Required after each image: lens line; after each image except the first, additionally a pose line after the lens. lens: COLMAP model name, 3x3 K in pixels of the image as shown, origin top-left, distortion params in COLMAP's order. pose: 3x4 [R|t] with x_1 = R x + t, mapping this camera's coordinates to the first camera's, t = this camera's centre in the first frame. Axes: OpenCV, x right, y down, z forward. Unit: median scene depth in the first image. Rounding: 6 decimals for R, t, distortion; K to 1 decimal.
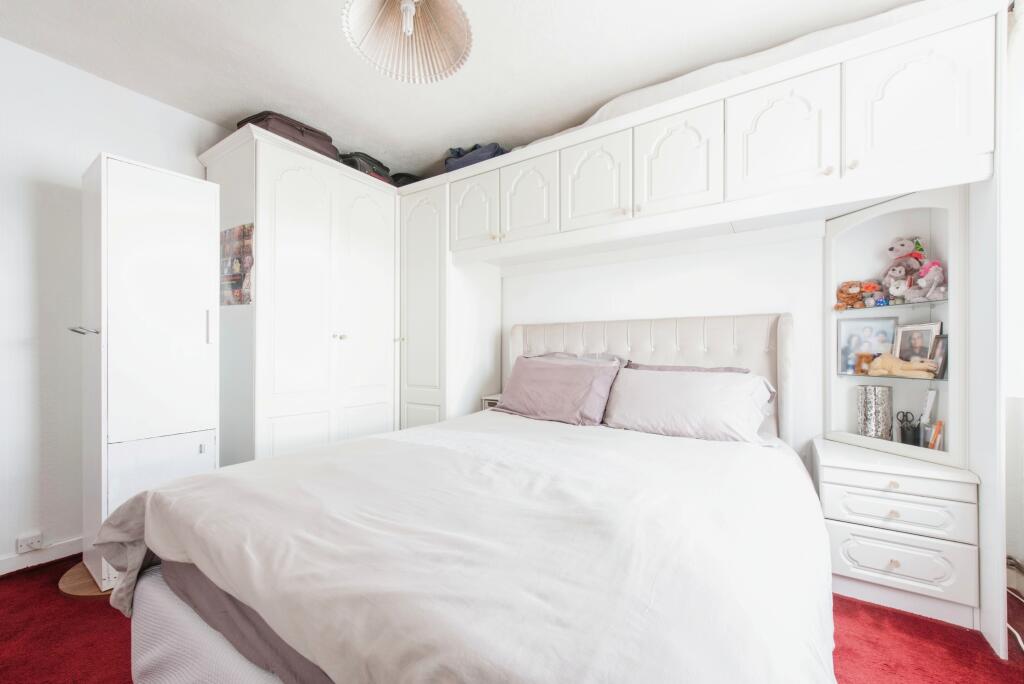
lens RADIAL K [[400.2, 0, 512.4], [0, 400.2, 347.2], [0, 0, 1]] dist [0.001605, -0.000029]
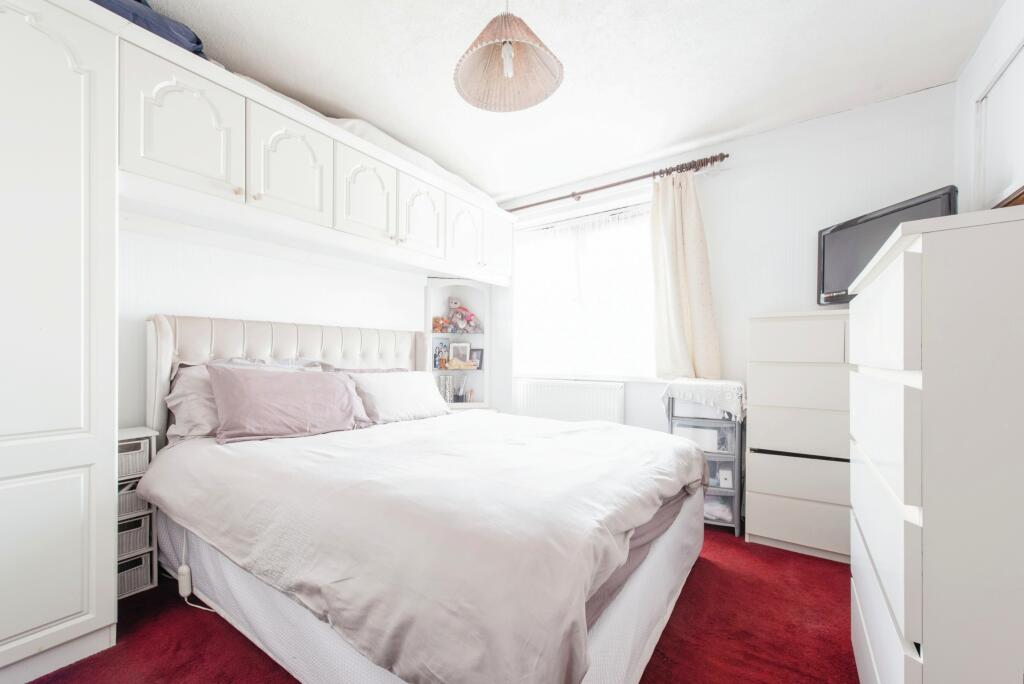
lens RADIAL K [[400.2, 0, 531.7], [0, 400.2, 357.3], [0, 0, 1]] dist [0.001605, -0.000029]
pose [[-0.002285, -0.002157, 0.999995, -0.816734], [-0.012589, 0.999918, 0.002128, 0.004148], [-0.999918, -0.012584, -0.002312, 0.538544]]
